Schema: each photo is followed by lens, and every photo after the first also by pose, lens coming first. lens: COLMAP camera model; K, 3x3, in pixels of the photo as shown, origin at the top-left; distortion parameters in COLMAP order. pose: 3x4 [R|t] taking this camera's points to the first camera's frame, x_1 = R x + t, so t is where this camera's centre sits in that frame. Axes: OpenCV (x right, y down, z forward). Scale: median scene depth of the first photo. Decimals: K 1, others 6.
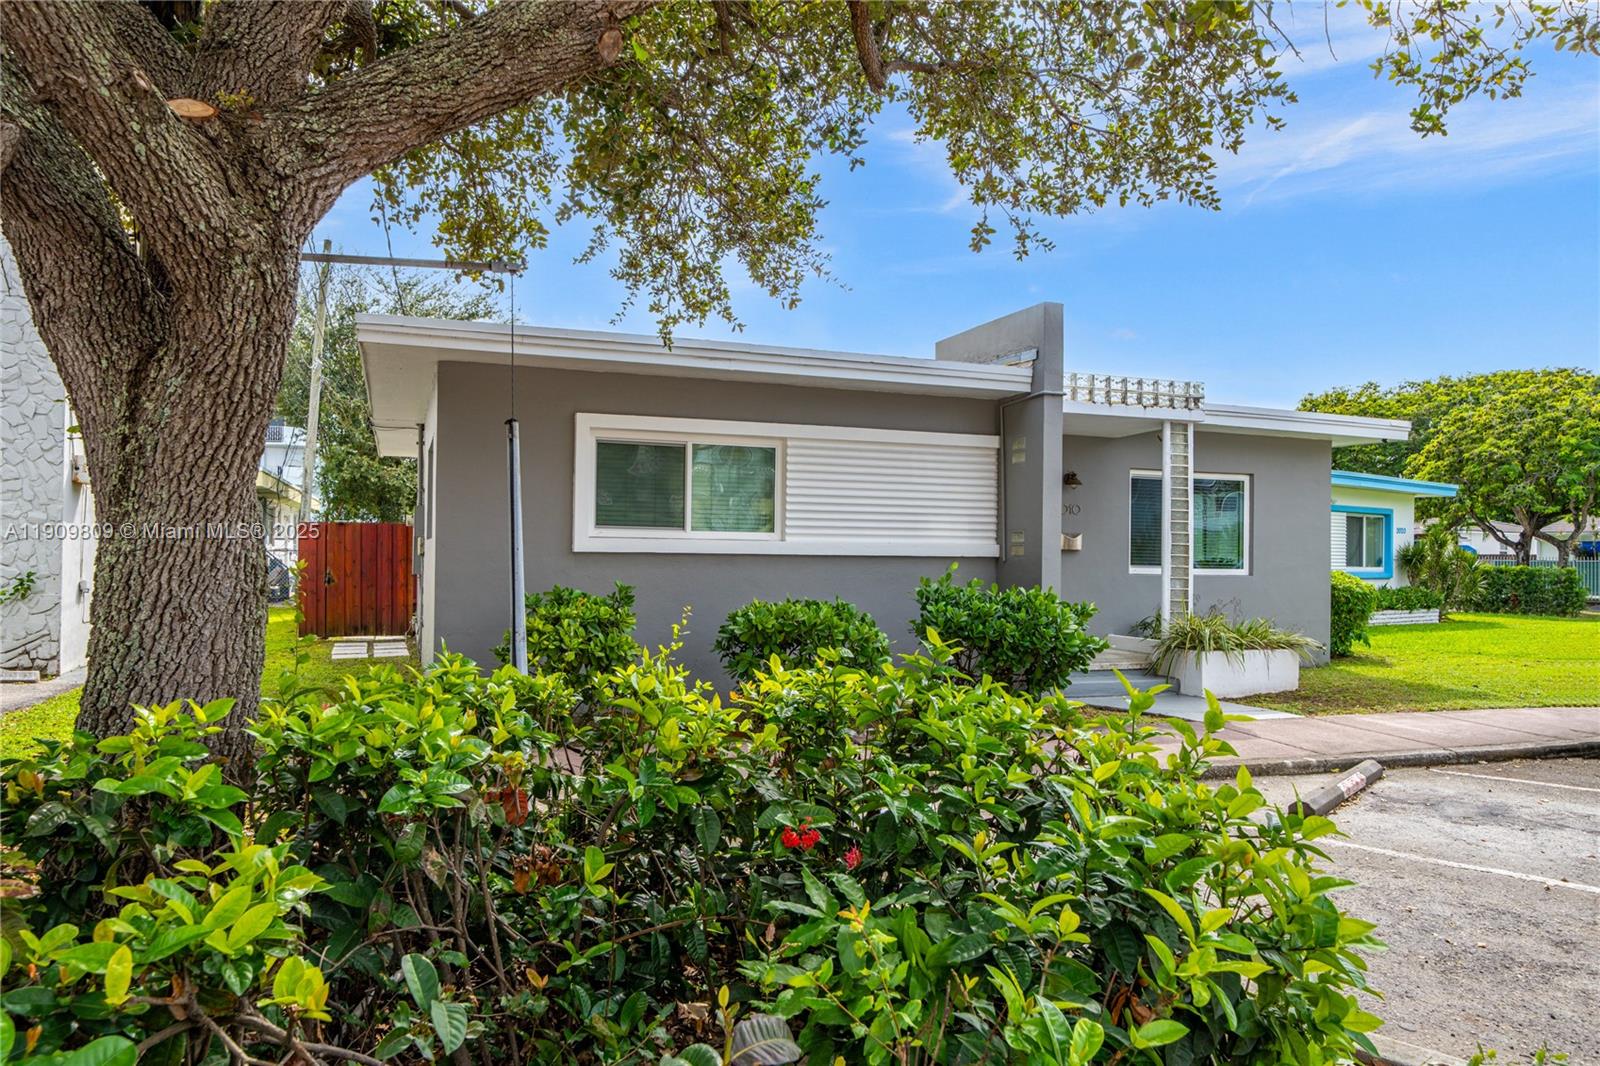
lens RADIAL K [[1089.0, 0, 800.6], [0, 1089.0, 545.7], [0, 0, 1]] dist [0.013086, 0.001249]
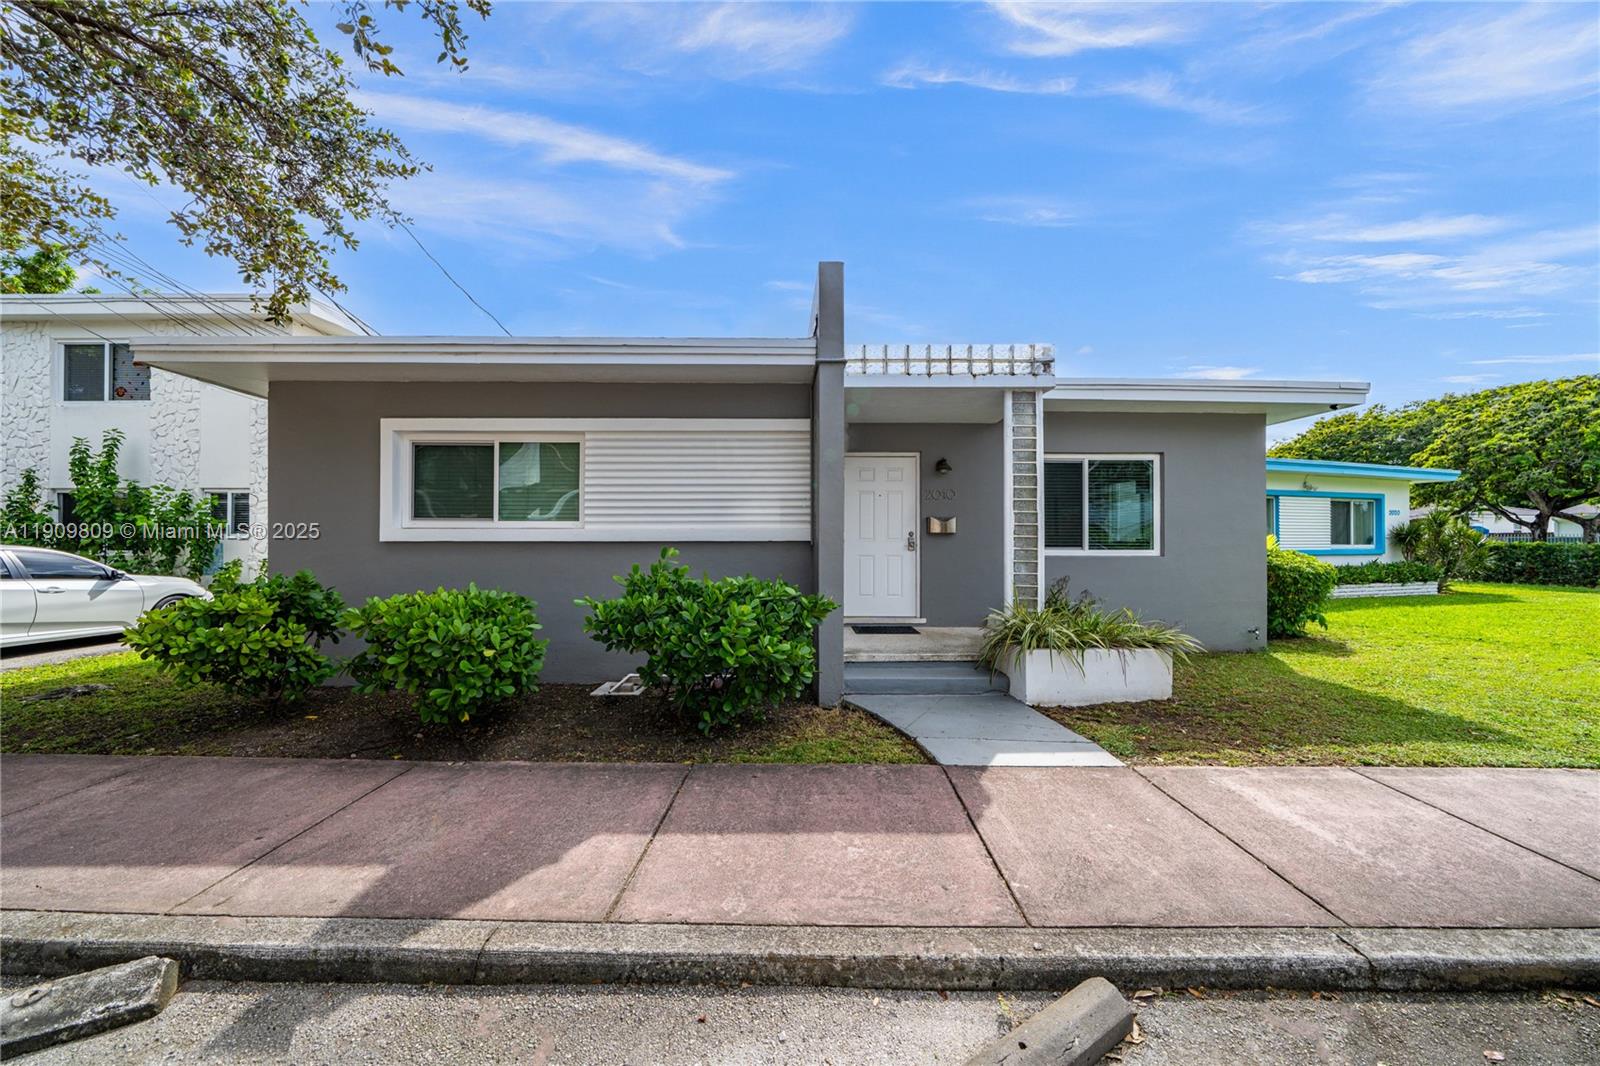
lens RADIAL K [[548.1, 0, 799.6], [0, 548.1, 537.1], [0, 0, 1]] dist [-0.000125, -0.000077]
pose [[0.939602, -0.015854, -0.341901, 0.159812], [0.015750, 0.999871, -0.003082, 0.004011], [0.341906, -0.002490, 0.939731, 0.247040]]
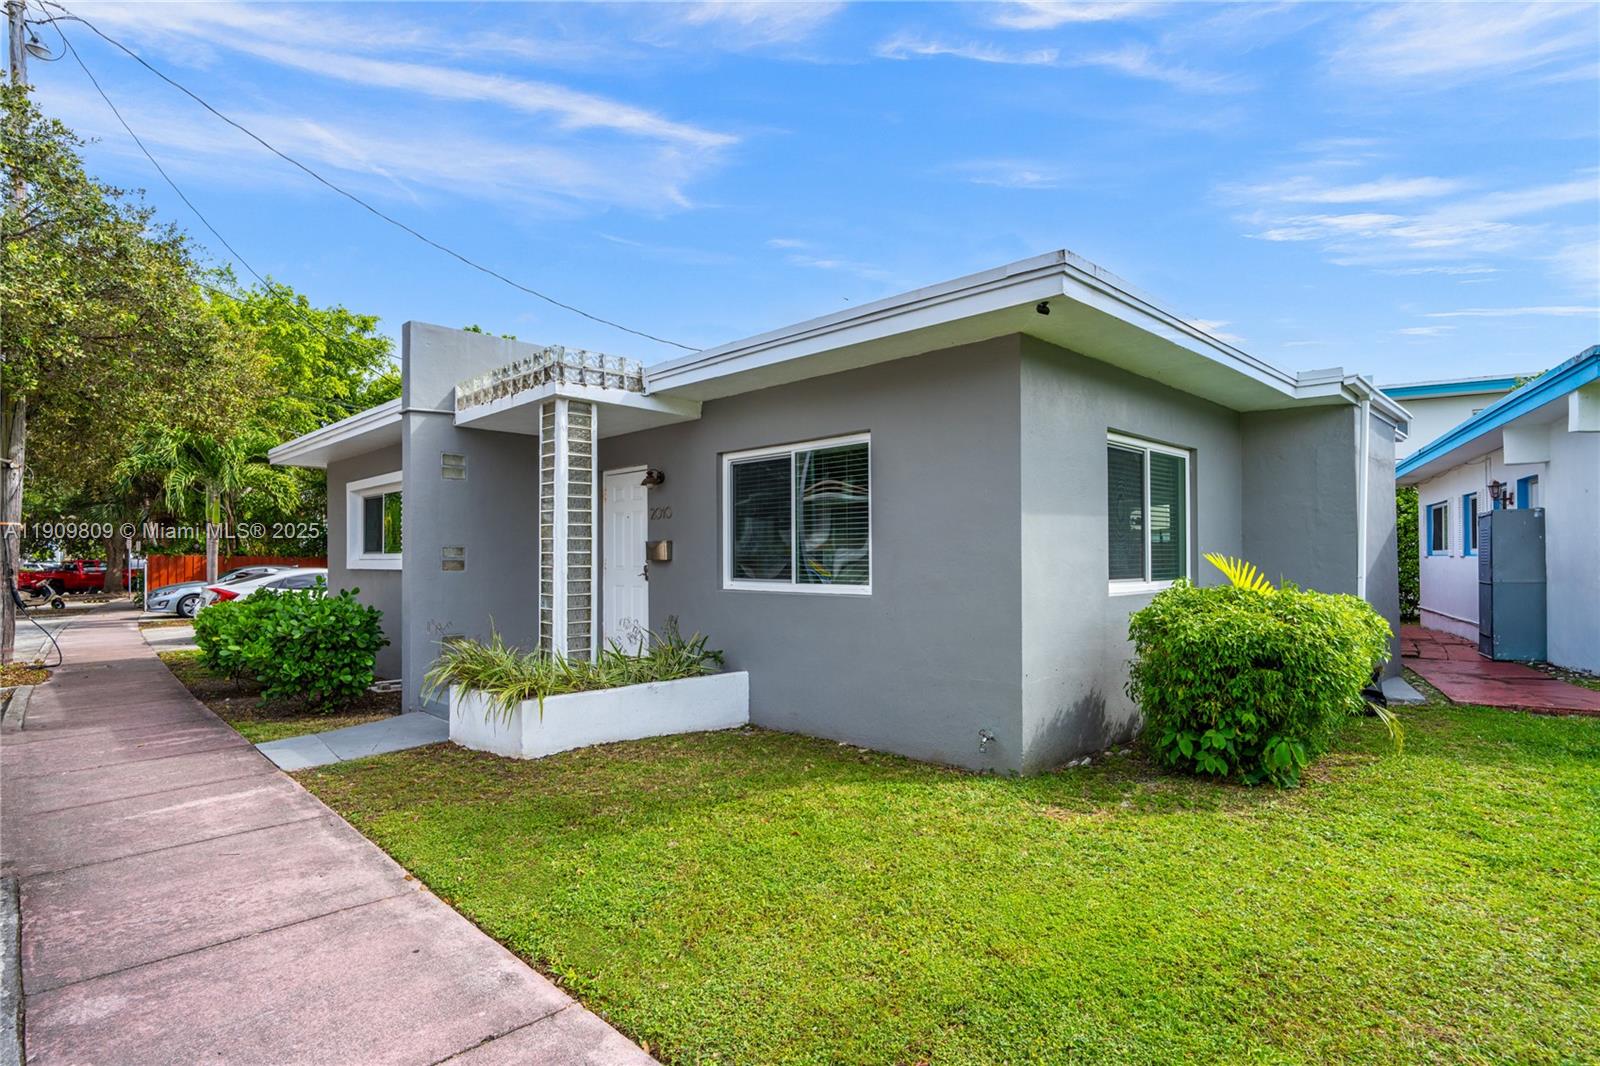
lens RADIAL K [[828.5, 0, 797.1], [0, 828.5, 542.9], [0, 0, 1]] dist [-0.001567, -0.000368]
pose [[0.396549, -0.034868, -0.917351, 0.481113], [0.018932, 0.999377, -0.029801, 0.006559], [0.917818, -0.005550, 0.396962, 0.453305]]
